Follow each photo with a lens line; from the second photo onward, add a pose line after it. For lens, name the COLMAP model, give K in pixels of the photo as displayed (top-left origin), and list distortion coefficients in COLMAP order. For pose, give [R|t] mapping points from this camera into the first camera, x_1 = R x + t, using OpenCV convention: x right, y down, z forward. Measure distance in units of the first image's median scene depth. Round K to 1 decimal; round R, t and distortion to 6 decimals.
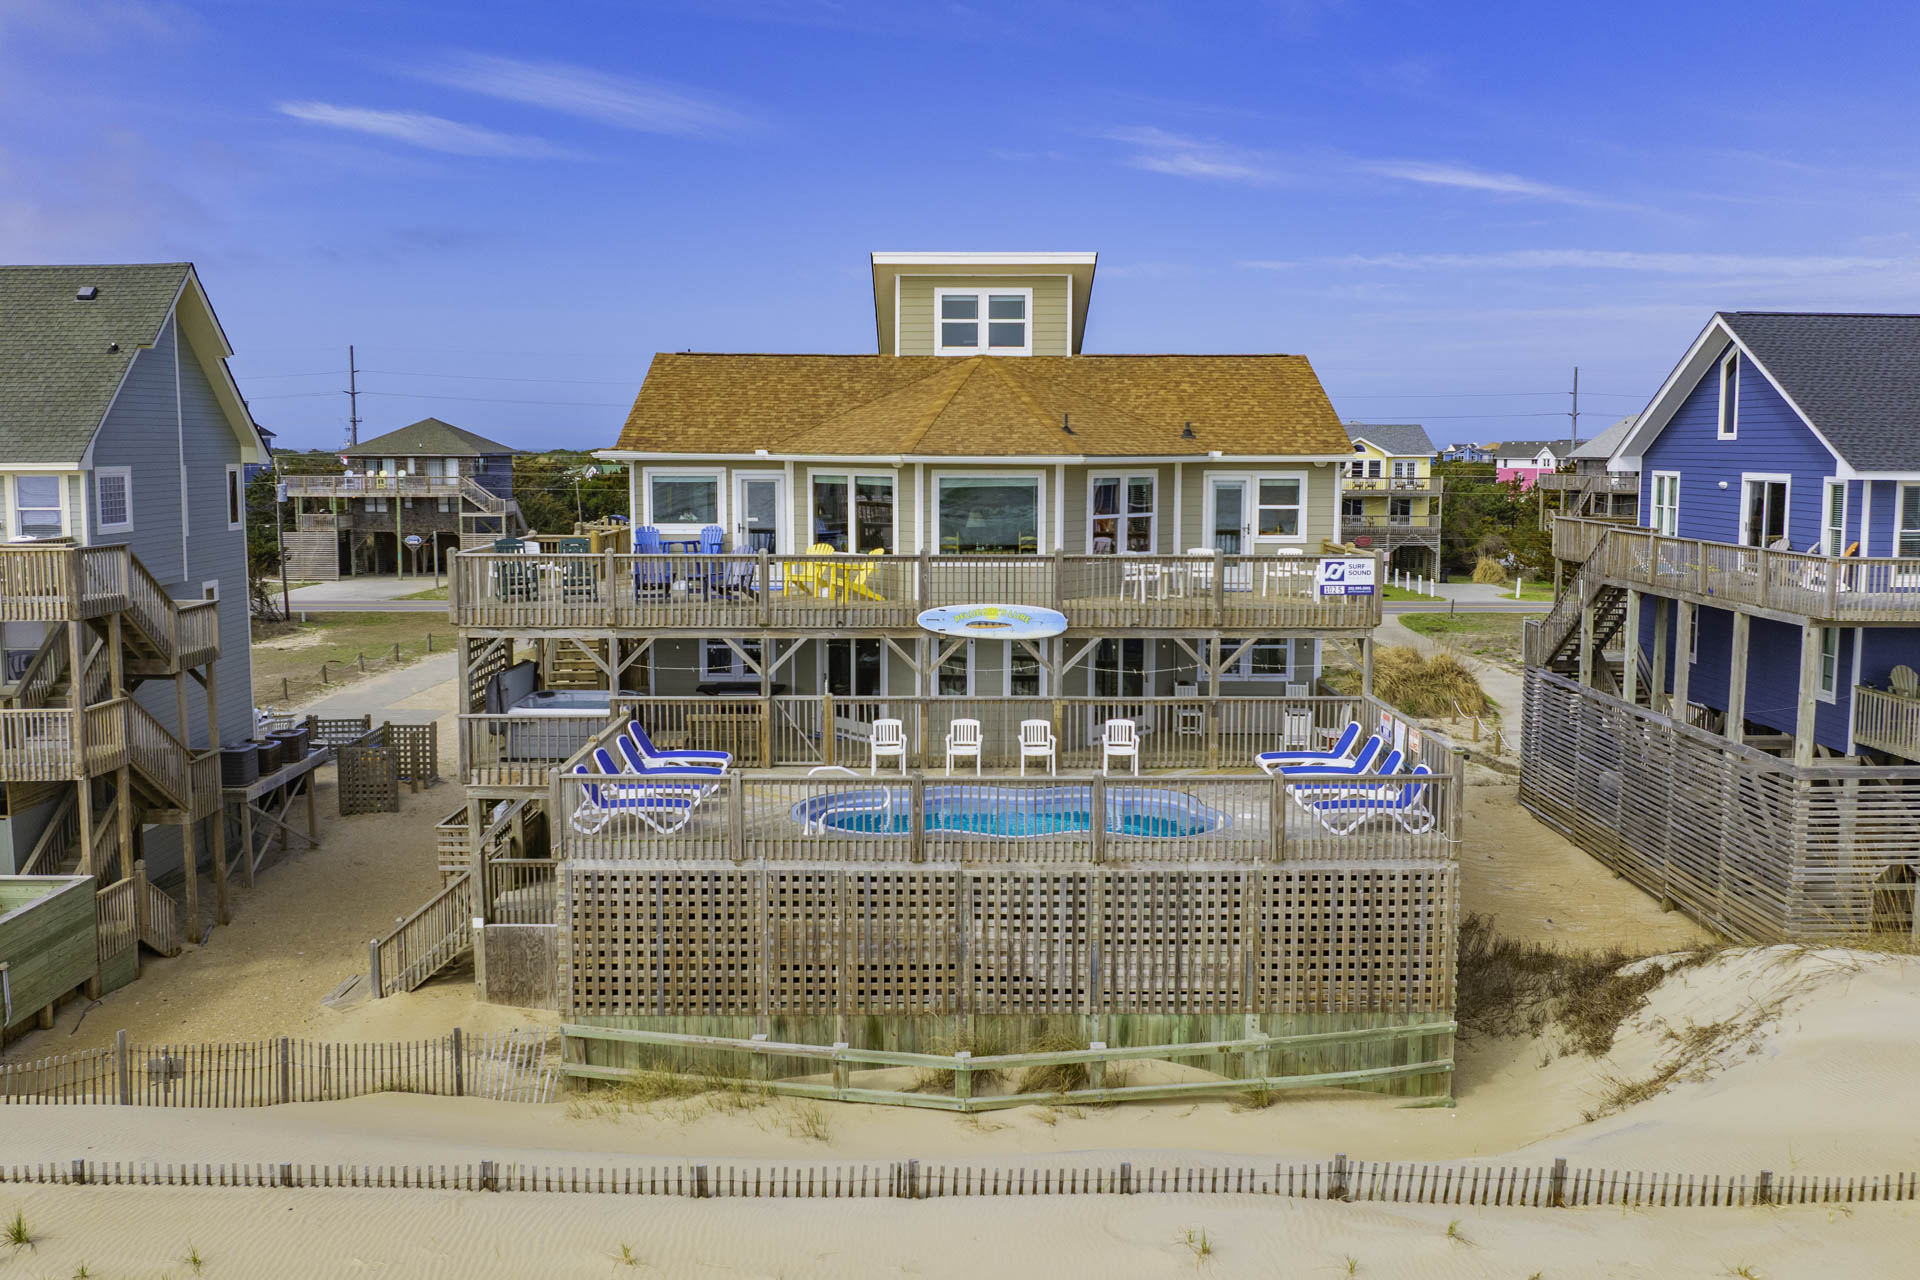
lens RADIAL K [[1501.6, 0, 952.5], [0, 1501.6, 589.8], [0, 0, 1]] dist [-0.031815, -0.000522]
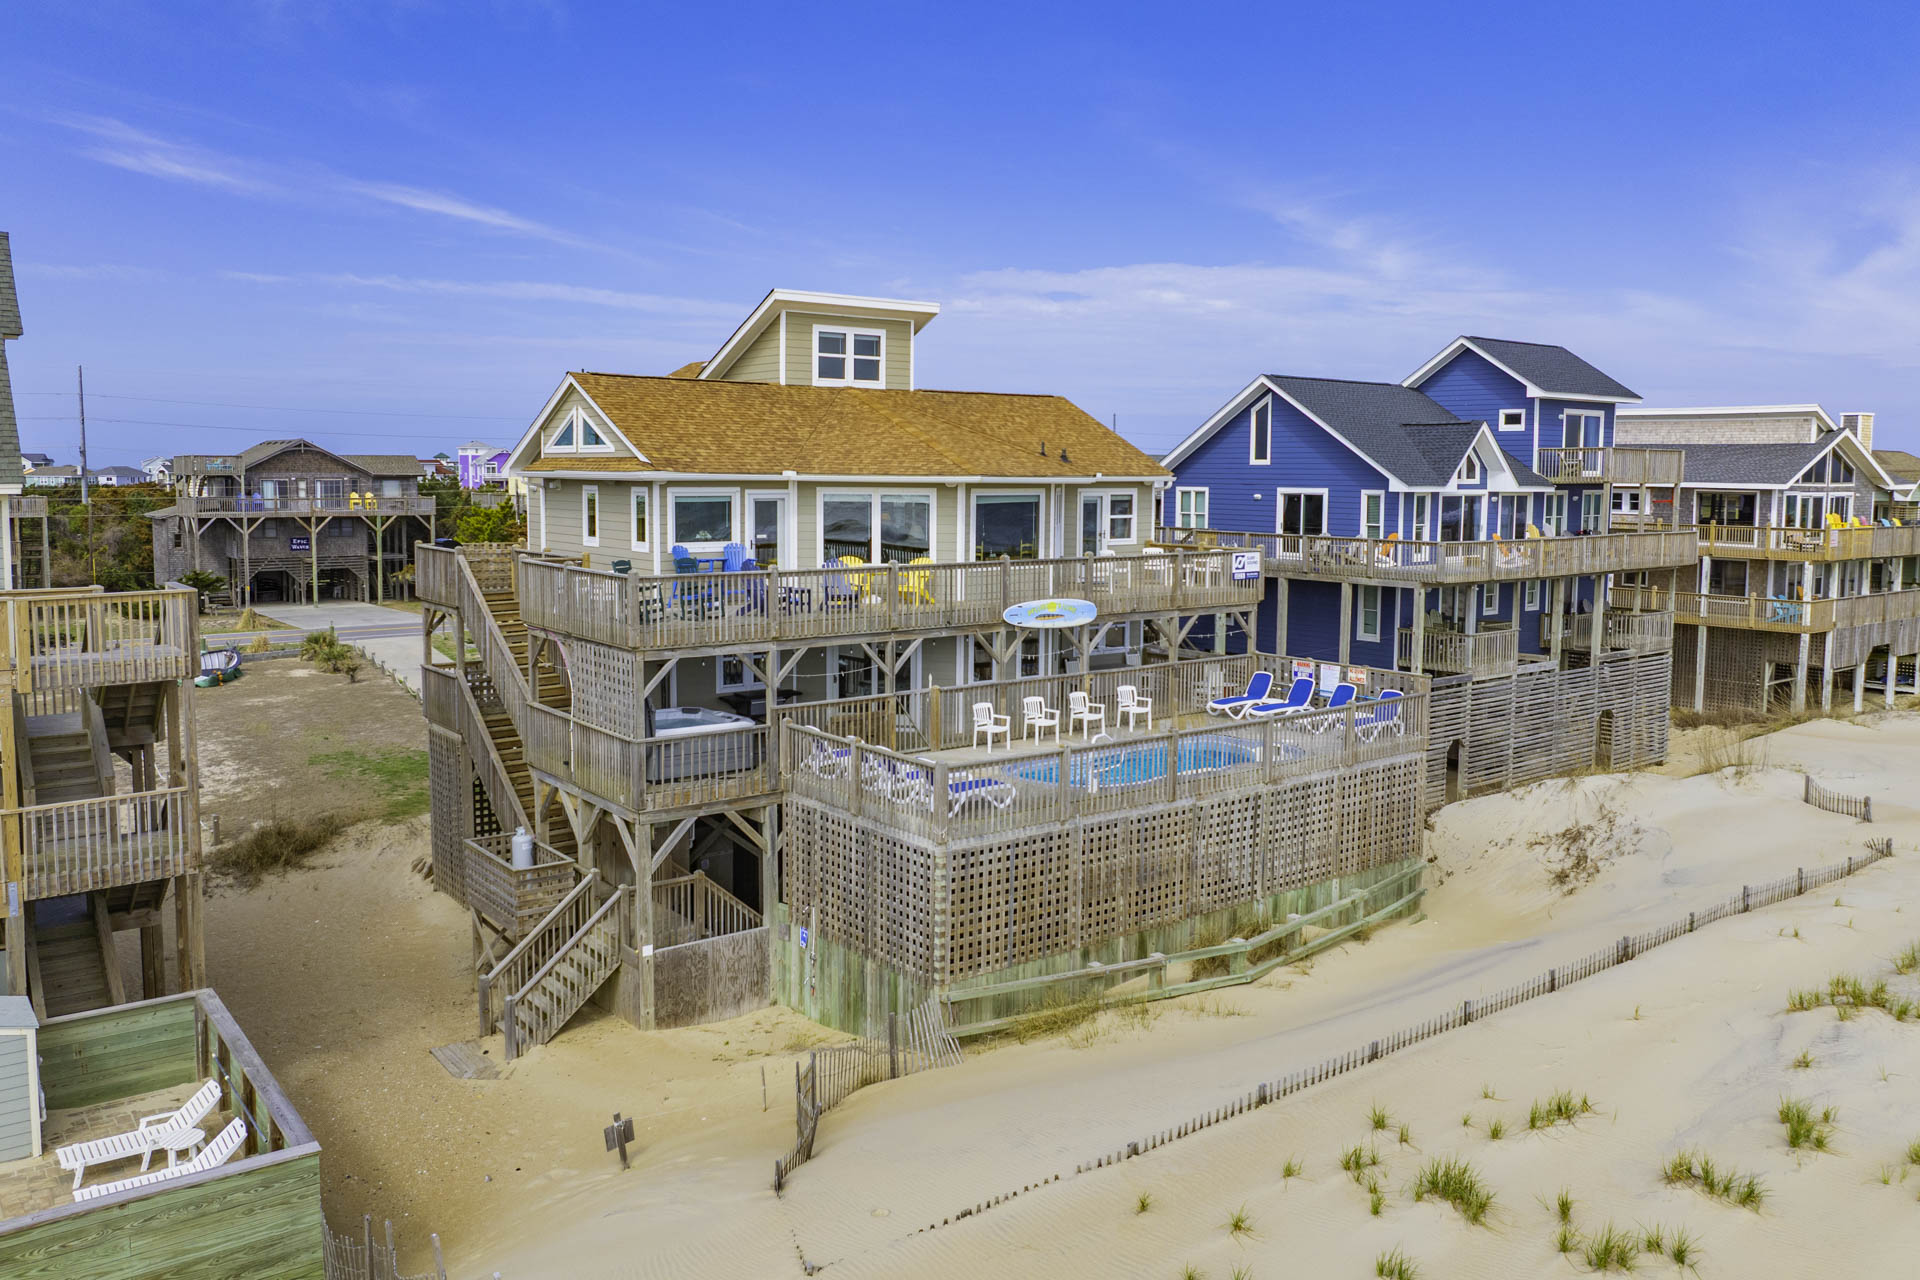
lens RADIAL K [[1441.8, 0, 952.5], [0, 1441.8, 603.4], [0, 0, 1]] dist [-0.028262, -0.007281]
pose [[0.795134, -0.052979, 0.604115, -0.695188], [0.053136, 0.998432, 0.017621, -0.011260], [-0.604102, 0.018089, 0.796702, 0.115790]]
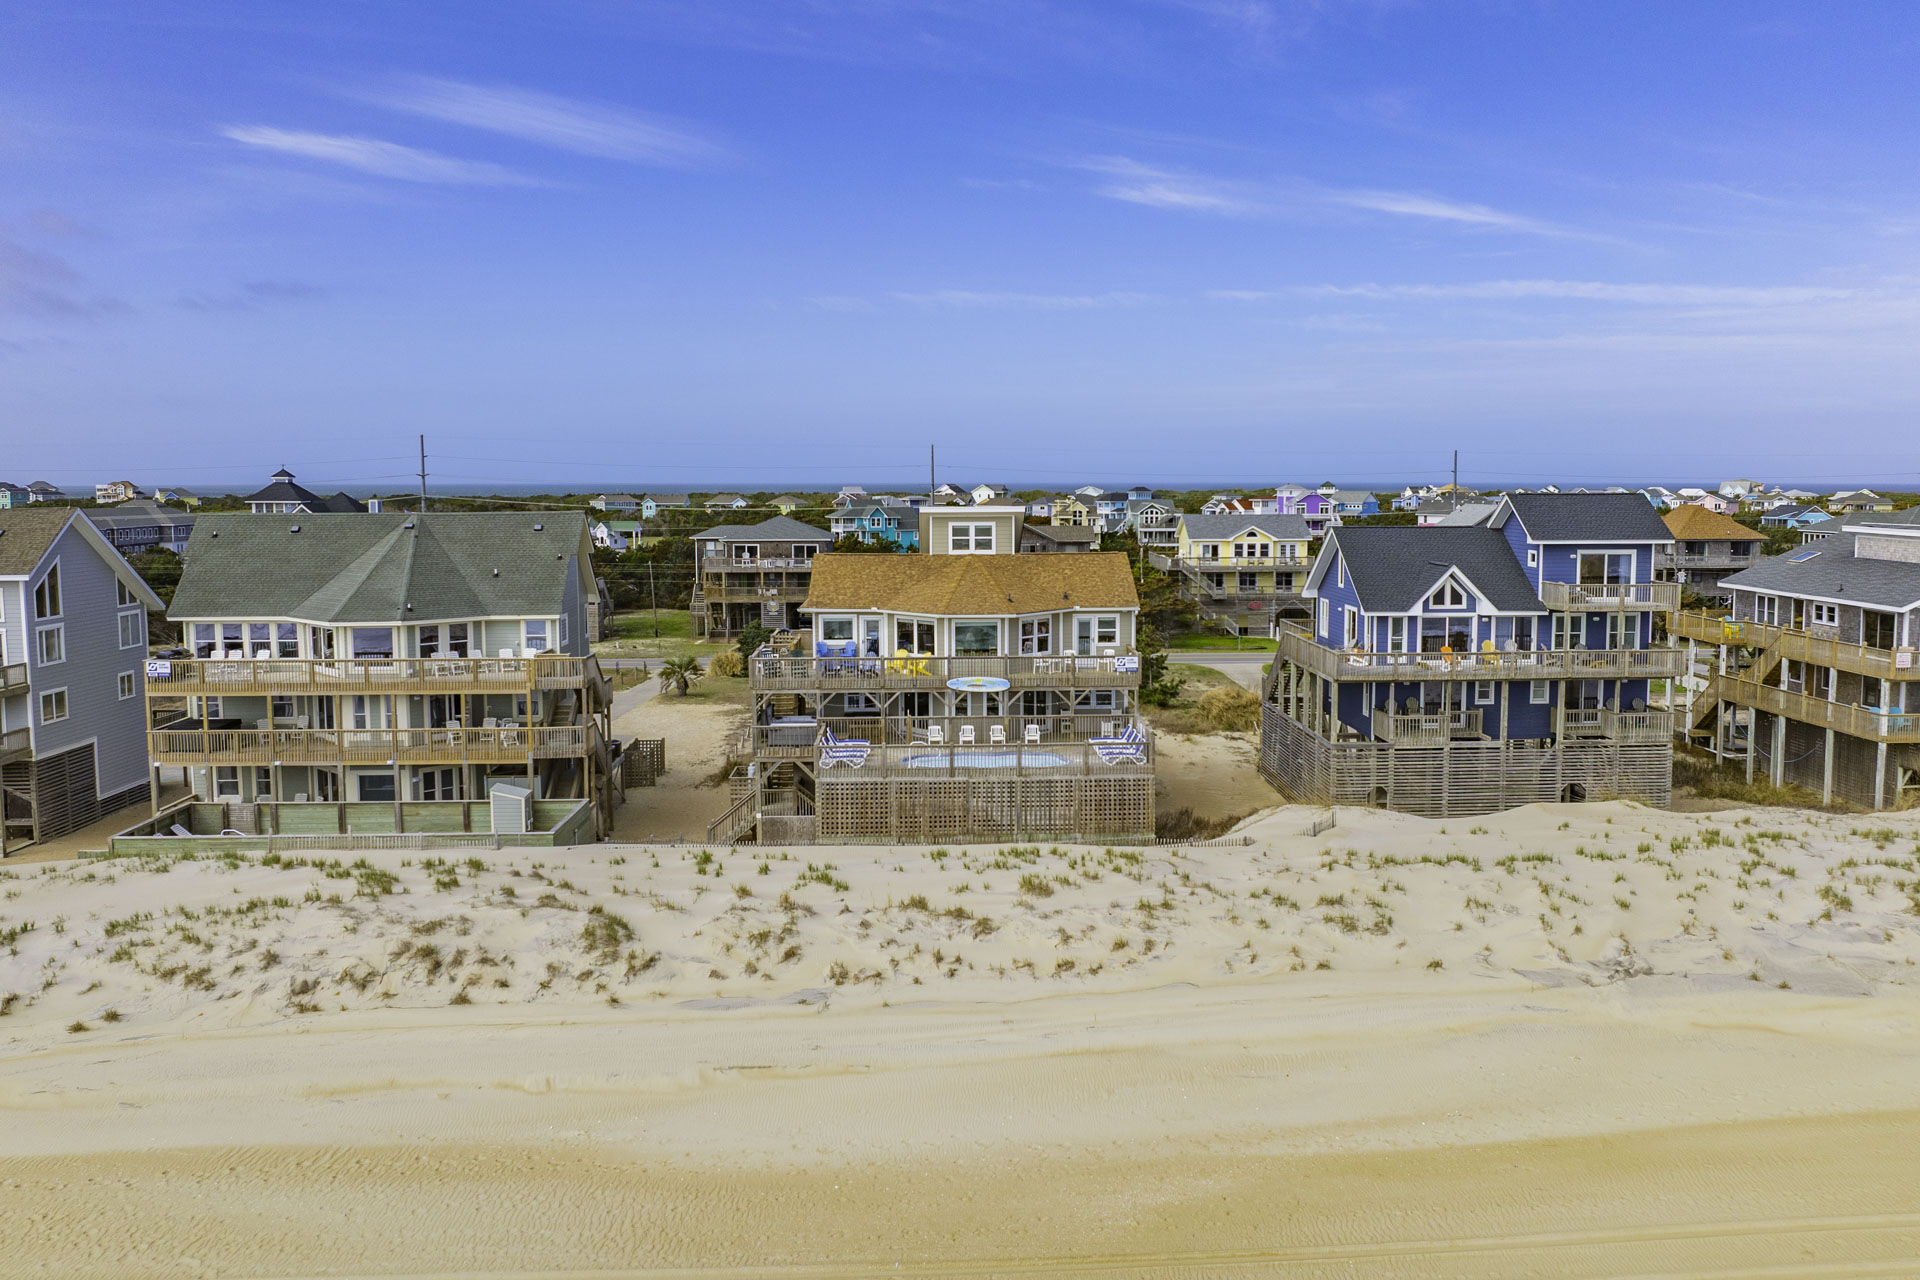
lens RADIAL K [[1534.8, 0, 985.6], [0, 1534.8, 630.0], [0, 0, 1]] dist [-0.023441, -0.006354]
pose [[0.999300, -0.009304, 0.036247, -0.046791], [0.009213, 0.999954, 0.002666, -0.067747], [-0.036270, -0.002330, 0.999339, -1.355600]]
